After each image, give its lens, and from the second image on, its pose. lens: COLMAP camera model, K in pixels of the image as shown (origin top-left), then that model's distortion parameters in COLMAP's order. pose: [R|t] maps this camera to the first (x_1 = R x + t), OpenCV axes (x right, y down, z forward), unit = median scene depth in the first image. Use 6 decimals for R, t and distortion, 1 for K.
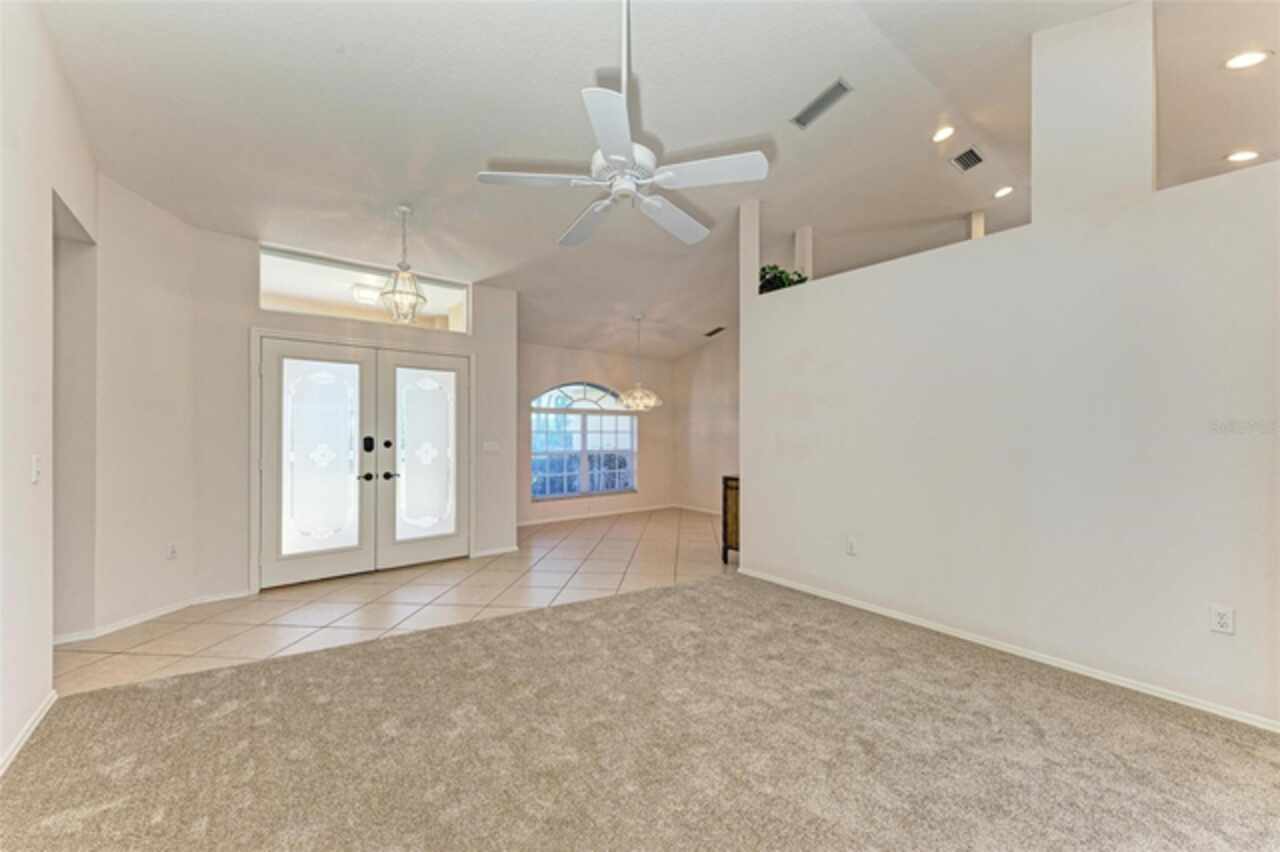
lens RADIAL K [[488.9, 0, 648.5], [0, 488.9, 429.2], [0, 0, 1]] dist [0.008612, -0.001138]
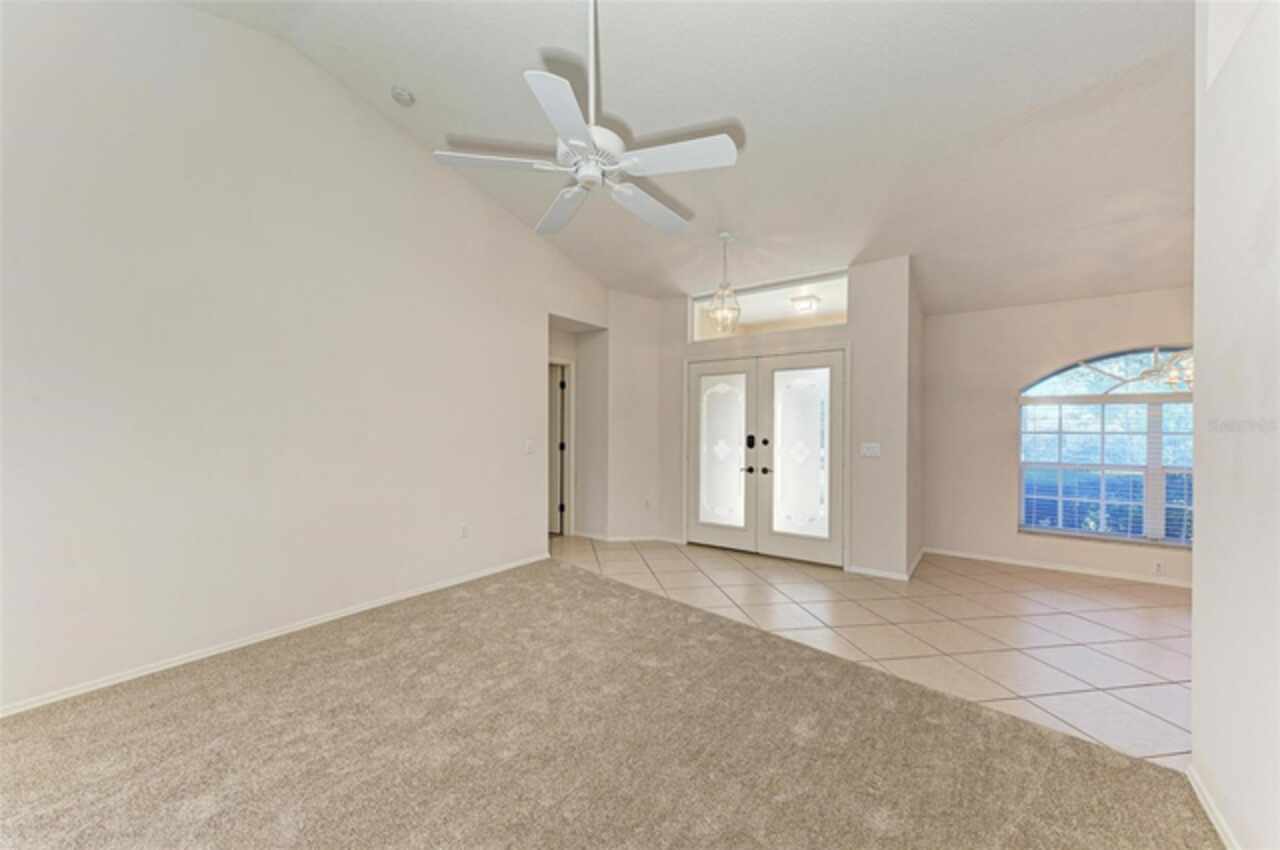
lens RADIAL K [[488.9, 0, 626.1], [0, 488.9, 426.3], [0, 0, 1]] dist [0.008612, -0.001138]
pose [[0.239882, -0.005863, -0.970784, 0.364402], [0.000171, 0.999982, -0.005997, 0.001049], [0.970802, 0.001272, 0.239878, 0.336192]]
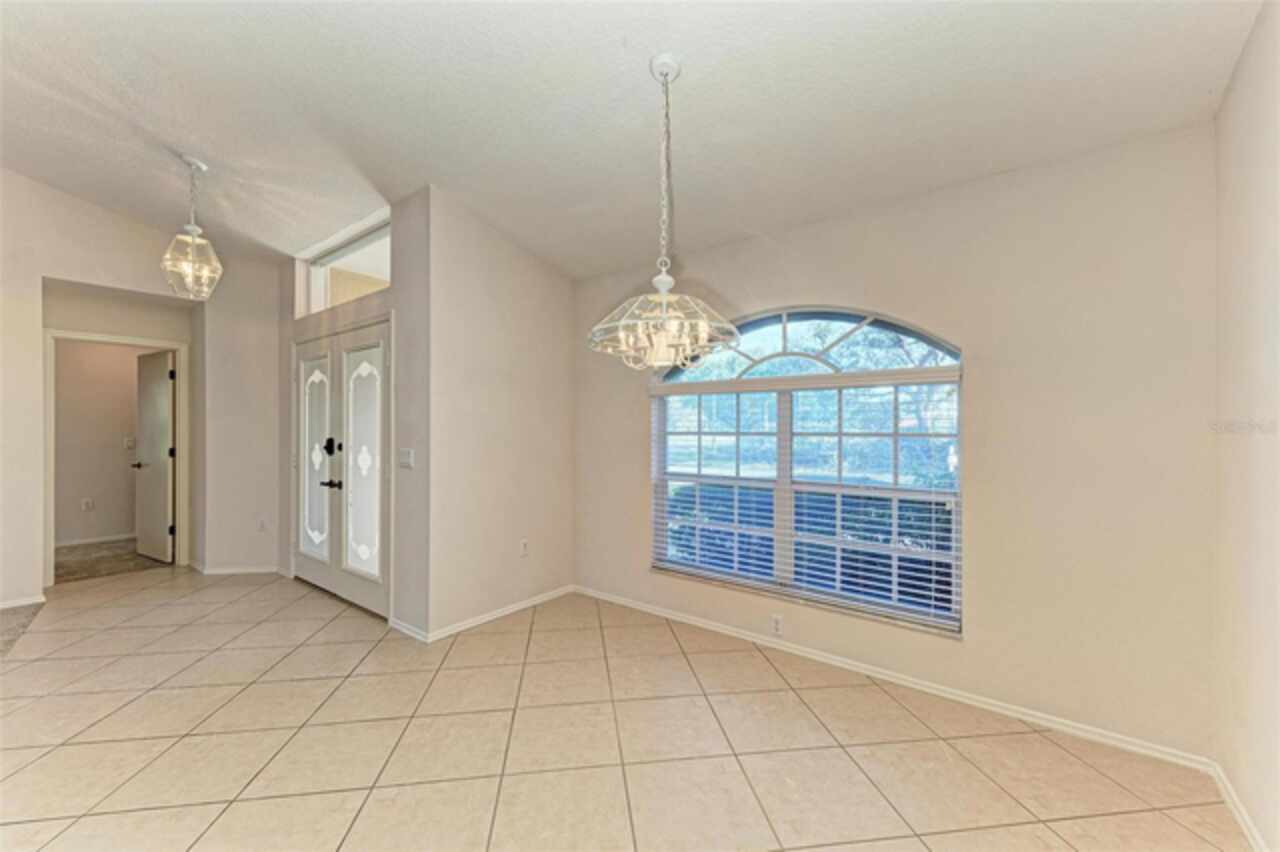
lens RADIAL K [[488.9, 0, 644.5], [0, 488.9, 424.9], [0, 0, 1]] dist [0.008612, -0.001138]
pose [[0.229743, -0.014957, -0.973136, 0.312831], [0.002596, 0.999888, -0.014755, 0.005000], [0.973248, 0.000863, 0.229756, 1.027093]]
